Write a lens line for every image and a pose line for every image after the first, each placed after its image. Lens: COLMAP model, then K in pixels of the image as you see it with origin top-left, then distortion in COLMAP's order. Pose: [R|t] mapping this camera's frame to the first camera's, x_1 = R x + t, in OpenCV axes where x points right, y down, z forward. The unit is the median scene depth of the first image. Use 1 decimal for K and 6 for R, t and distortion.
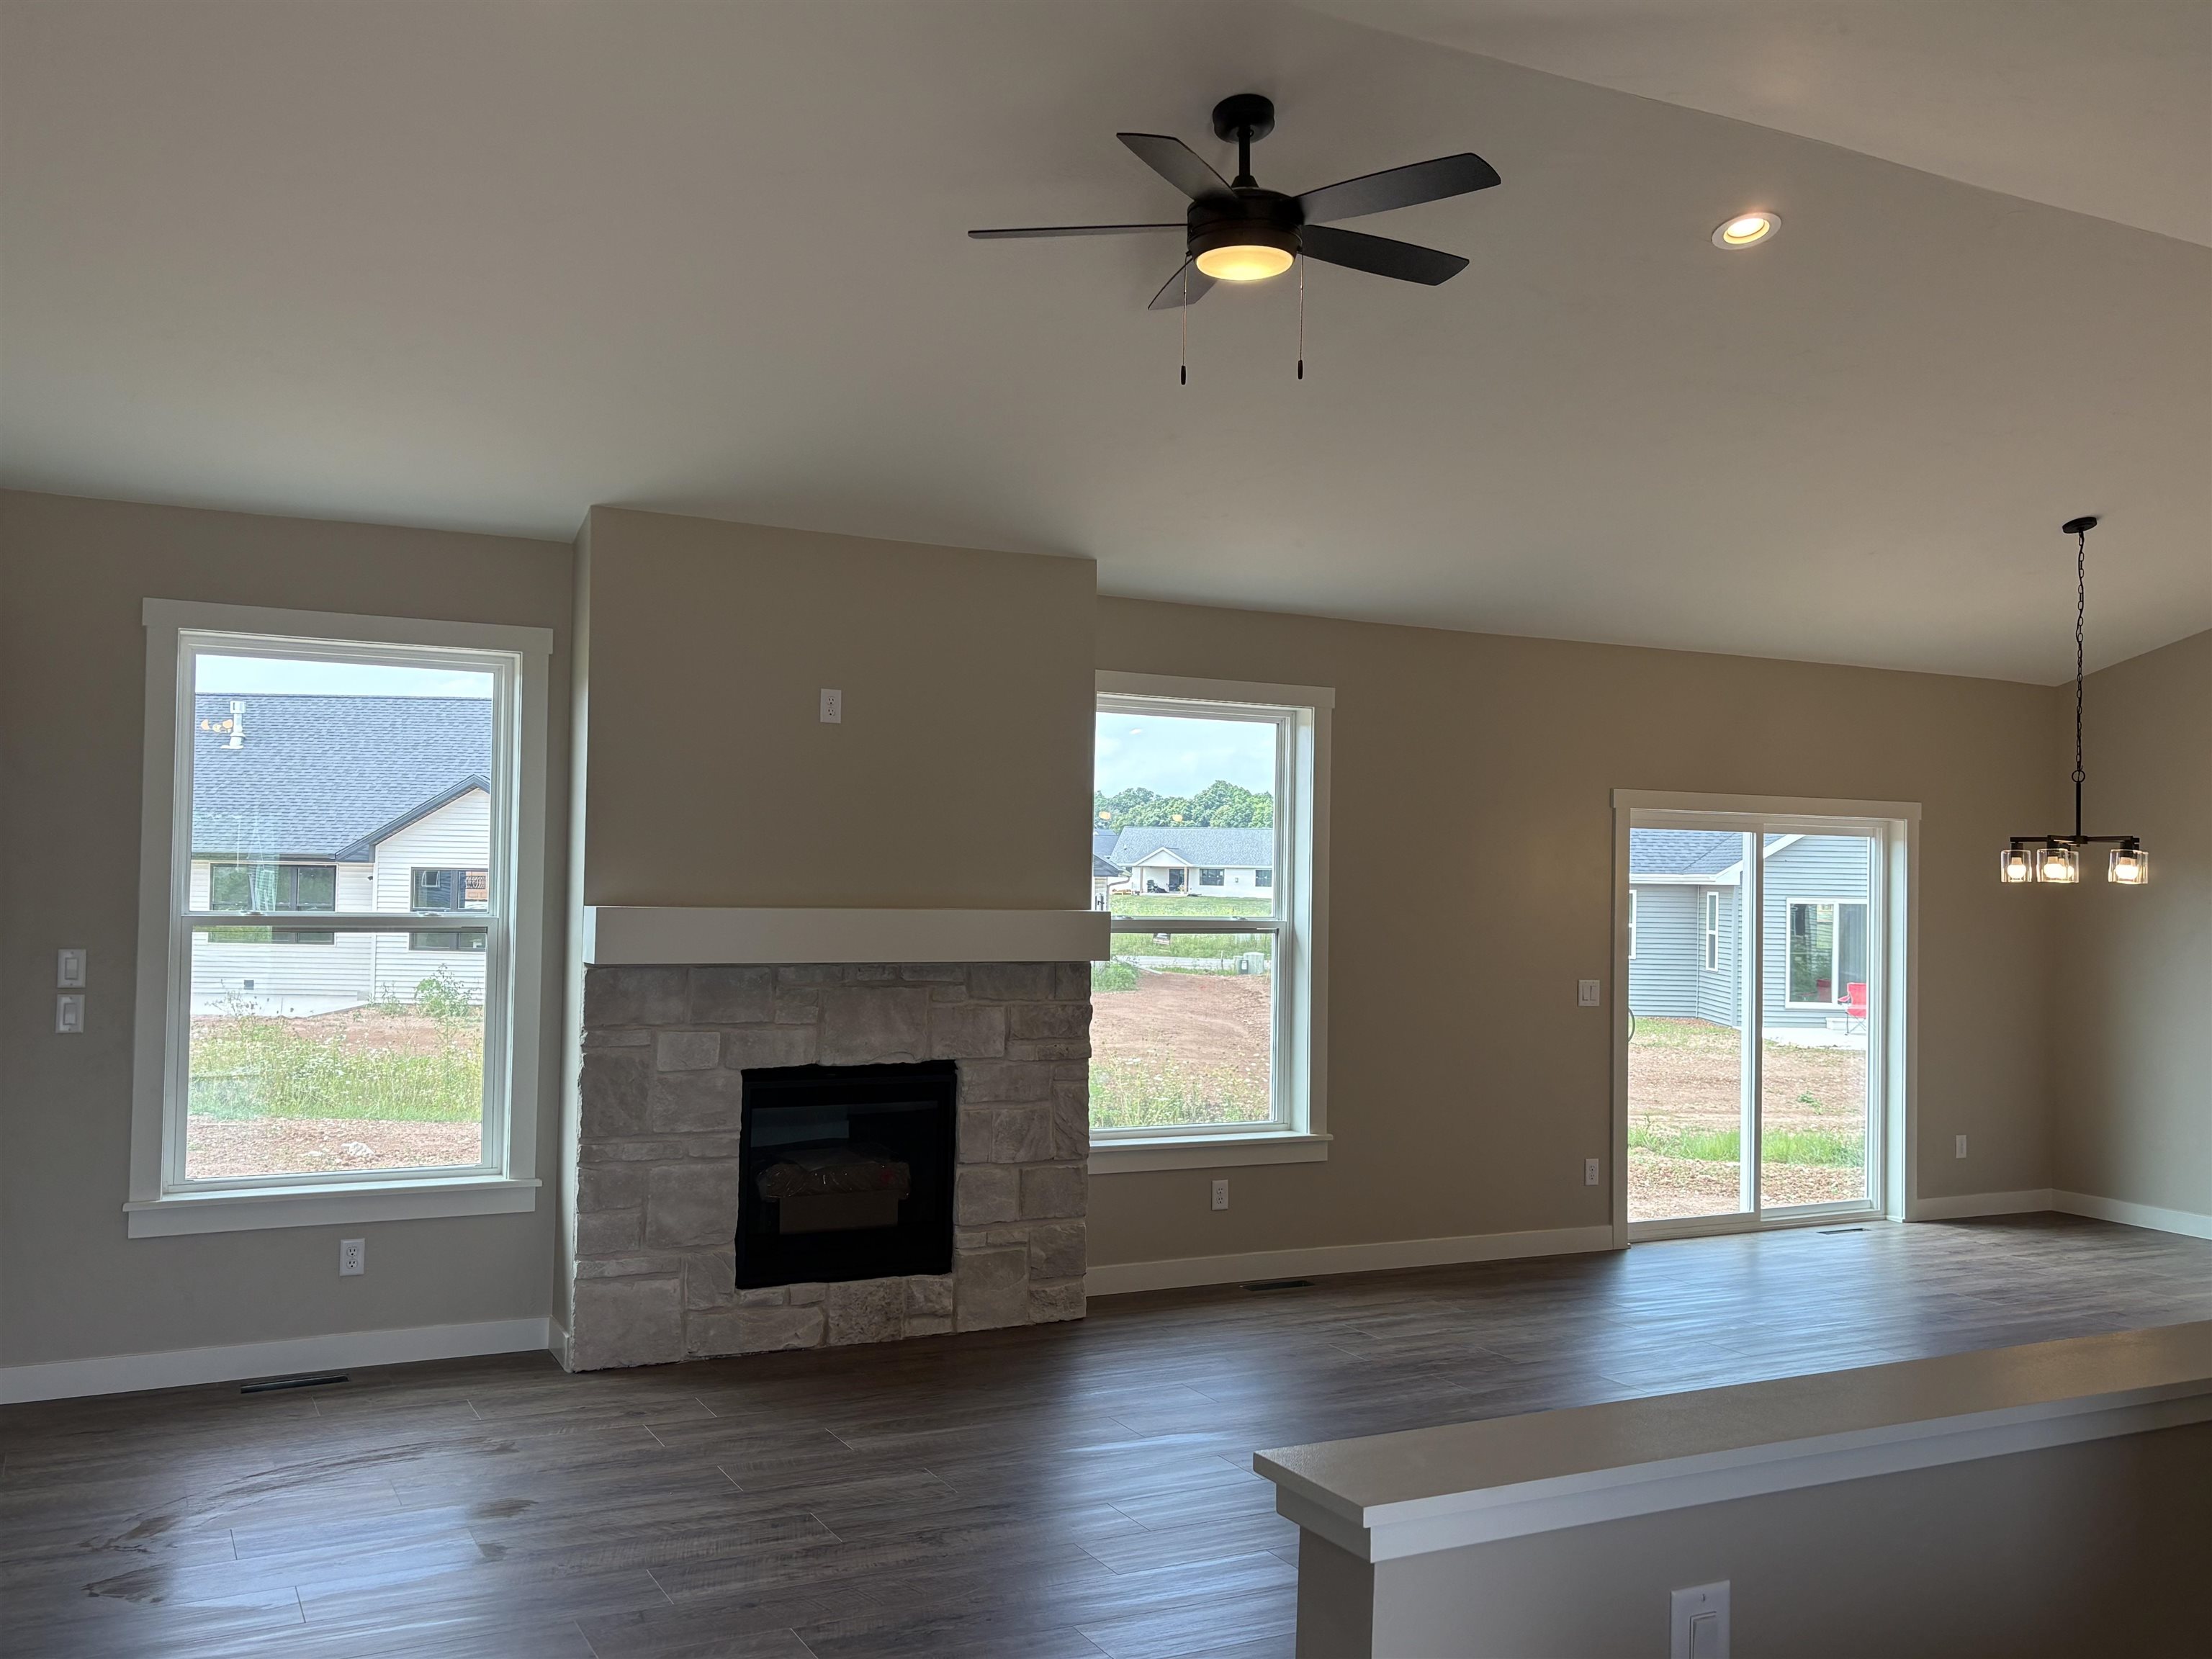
lens RADIAL K [[1940.1, 0, 1122.4], [0, 1940.1, 830.2], [0, 0, 1]] dist [0.032670, -0.012149]
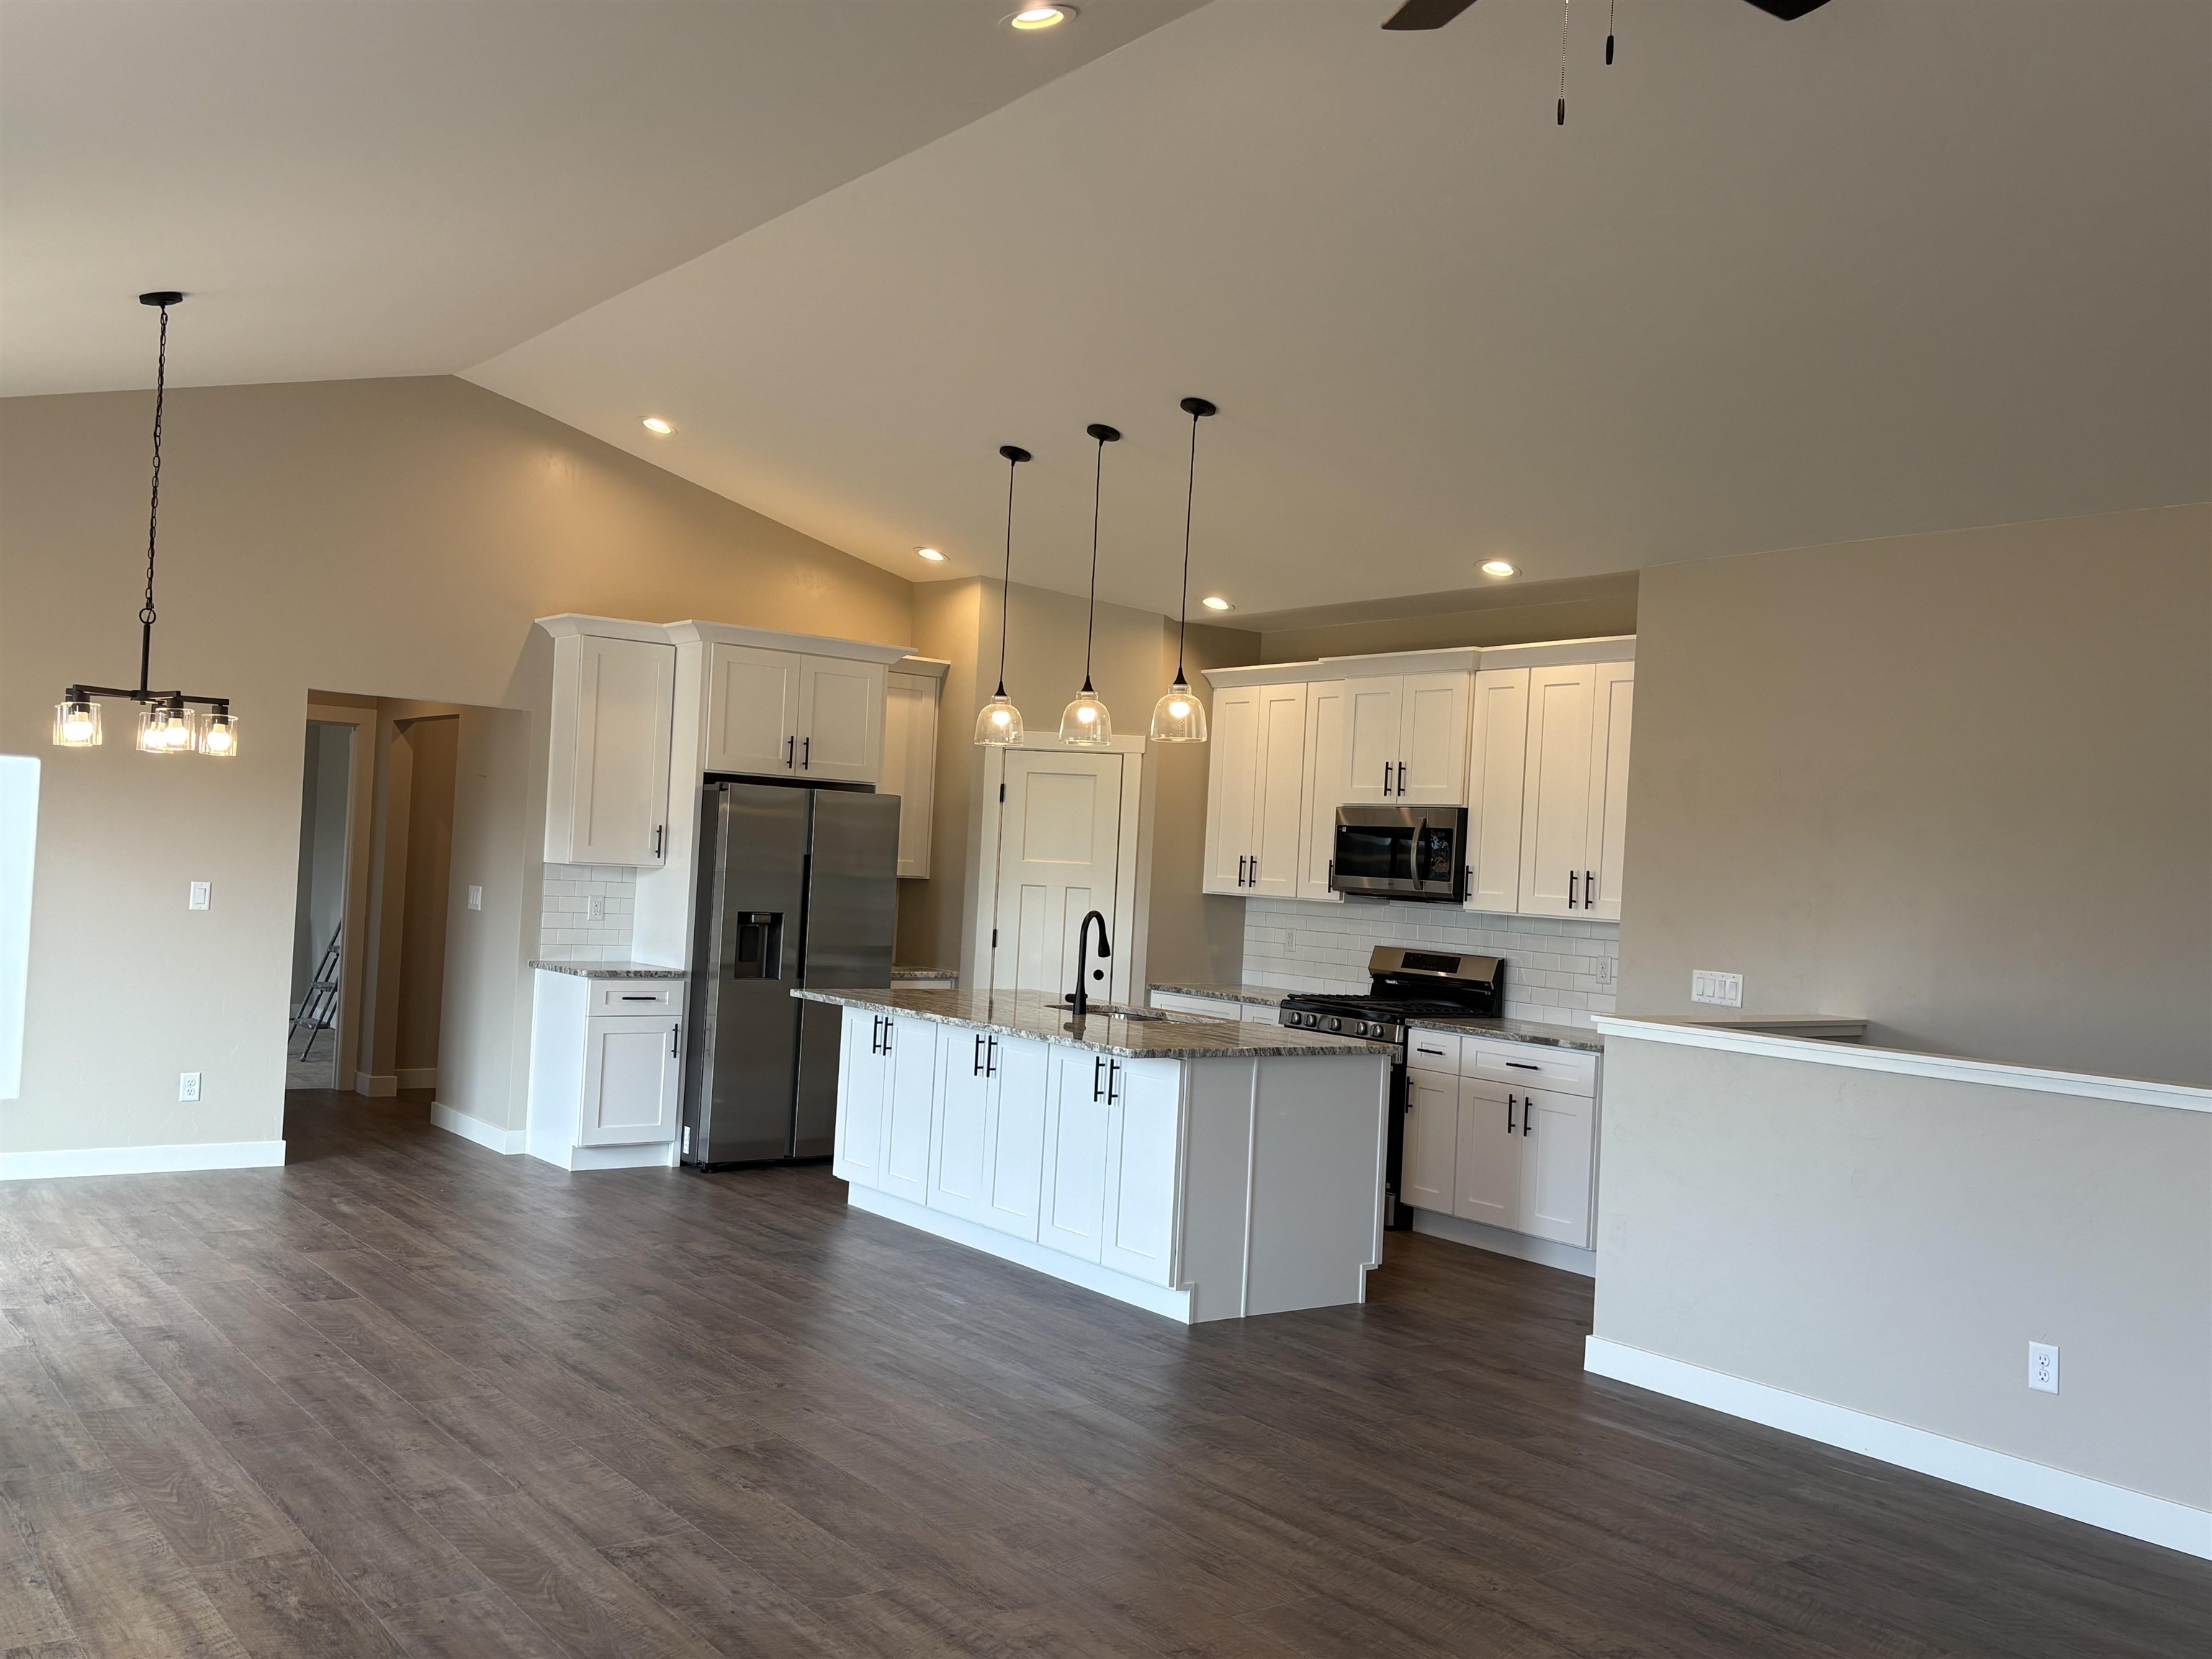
lens RADIAL K [[1940.1, 0, 1122.4], [0, 1940.1, 830.2], [0, 0, 1]] dist [0.032670, -0.012149]
pose [[-0.161053, -0.009977, 0.986895, -0.425290], [-0.079962, 0.996793, -0.002972, 0.035327], [-0.983701, -0.079393, -0.161334, 0.868820]]
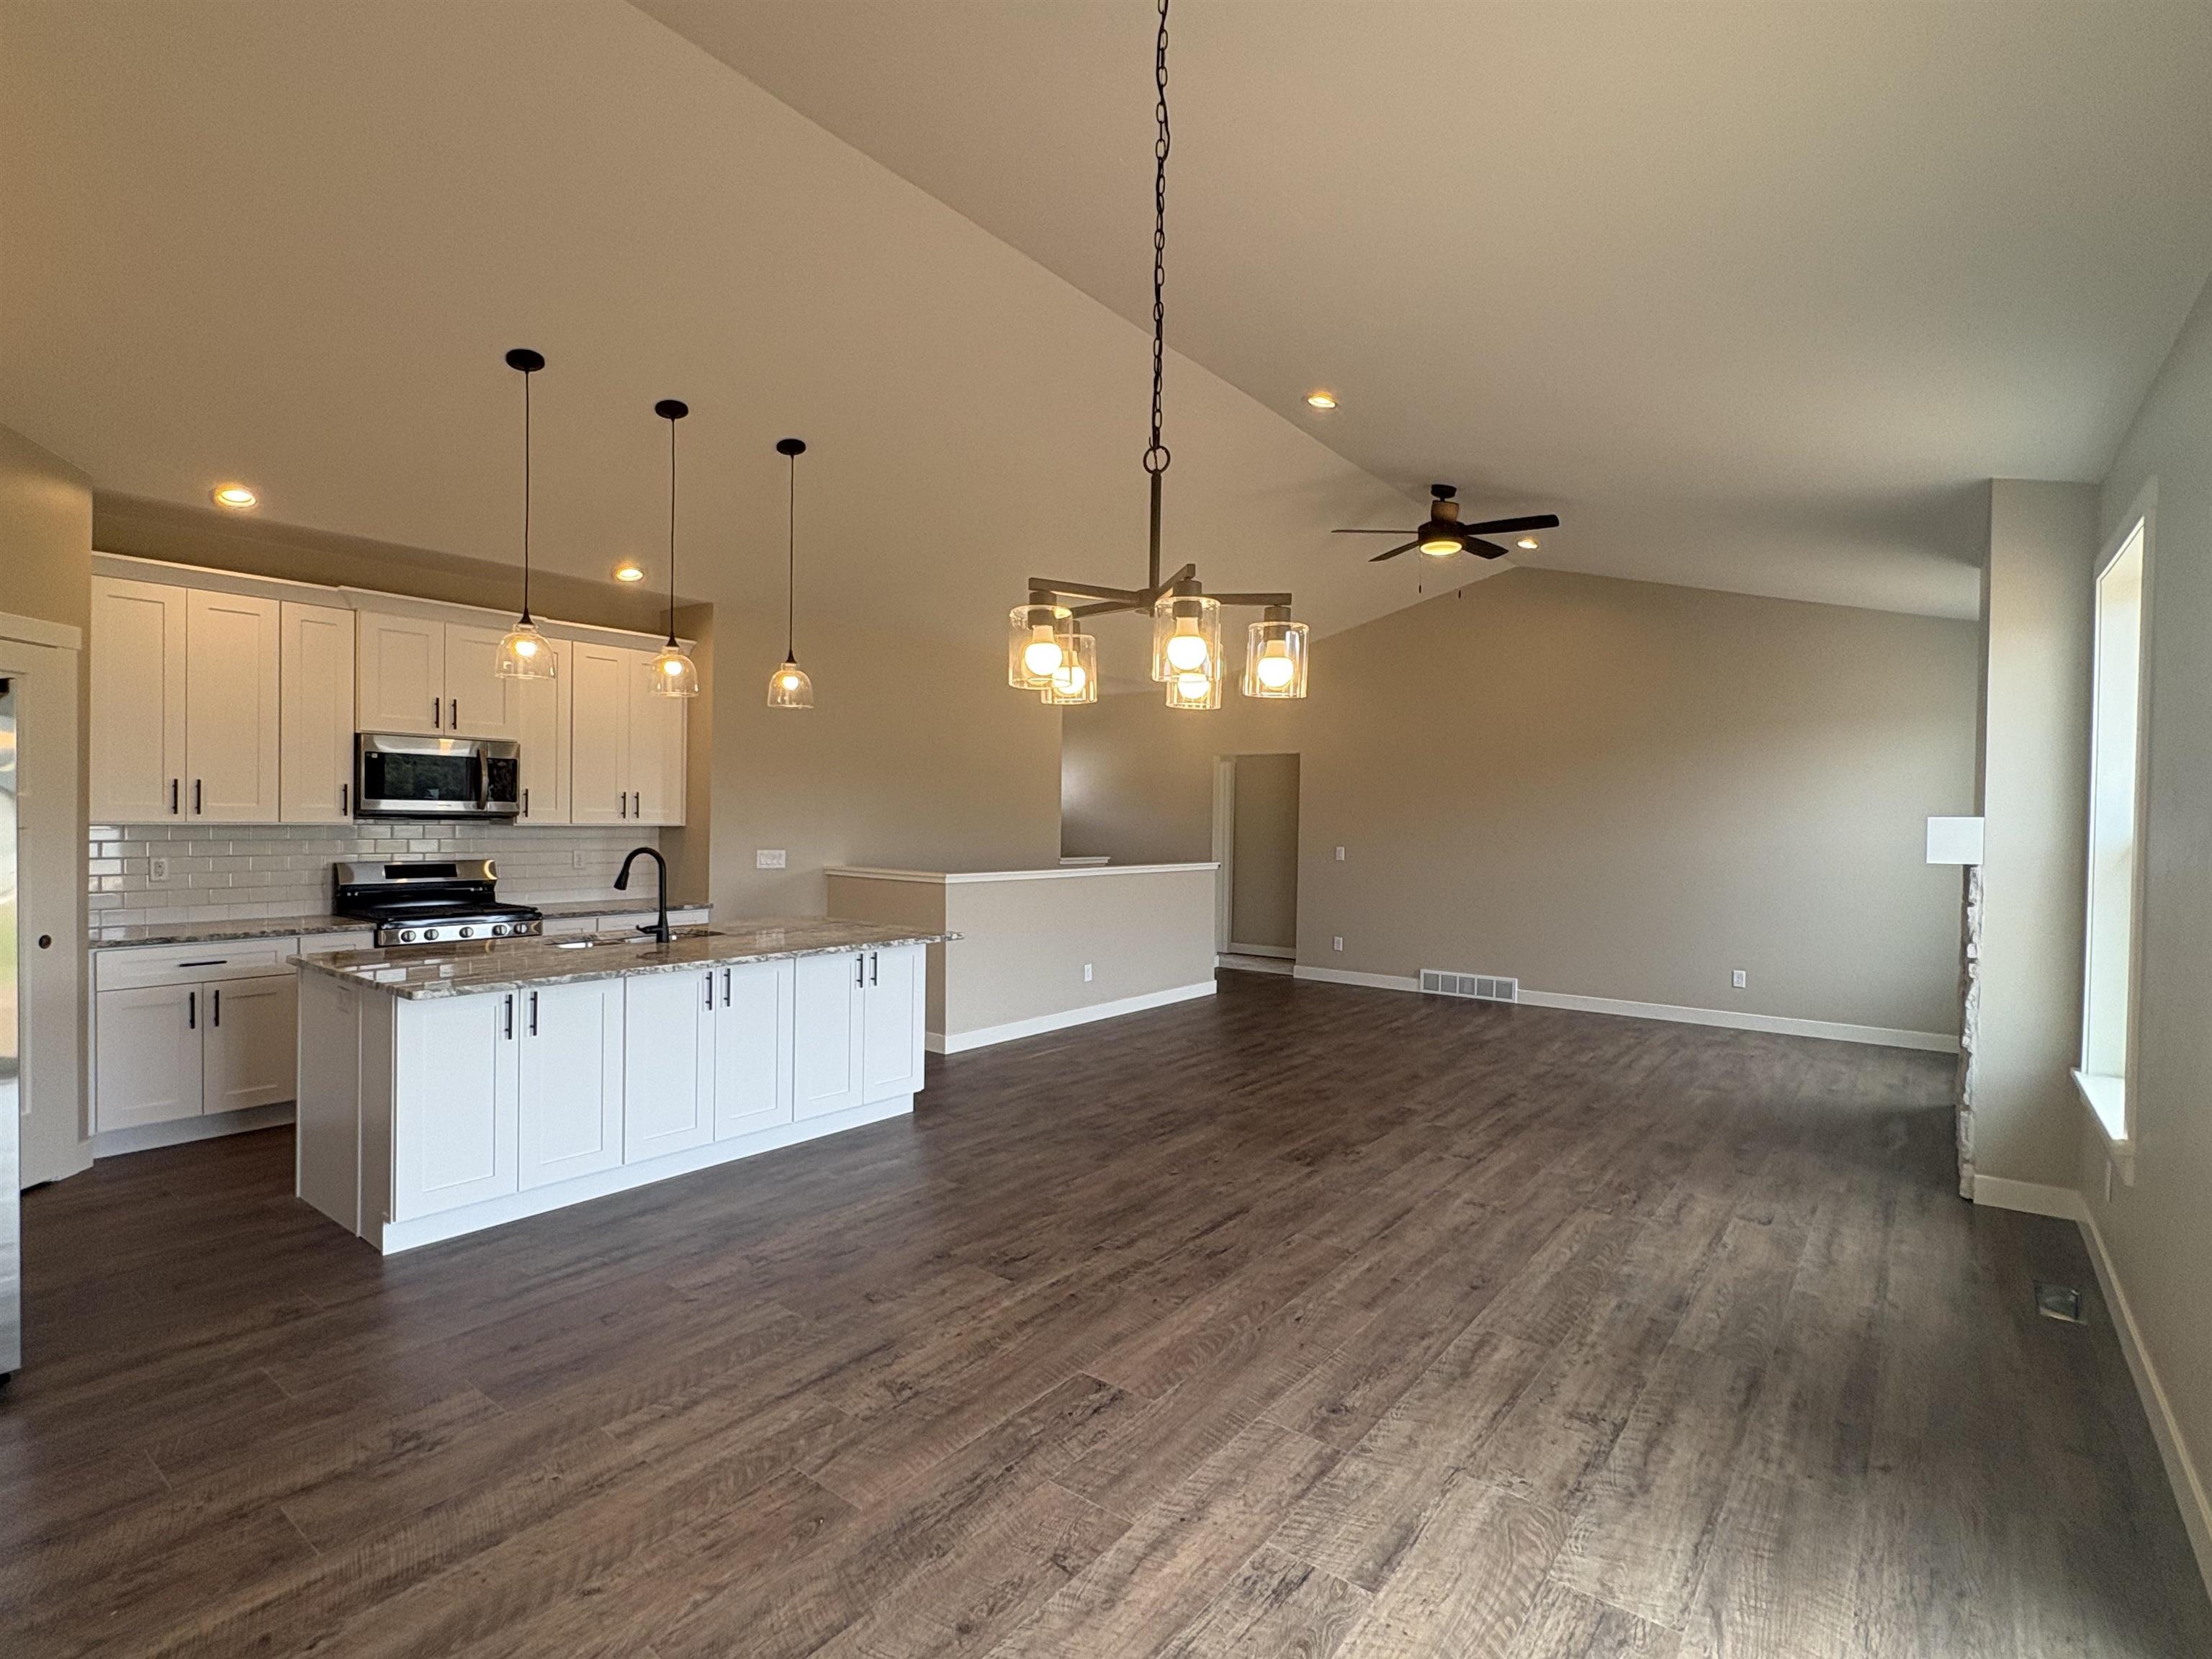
lens RADIAL K [[1084.0, 0, 1106.0], [0, 1084.0, 829.5], [0, 0, 1]] dist [0.000371, 0.000083]
pose [[-0.910445, -0.026934, -0.412752, 0.706543], [-0.022107, 0.999620, -0.016467, 0.073806], [0.413038, -0.005868, -0.910695, 1.447242]]
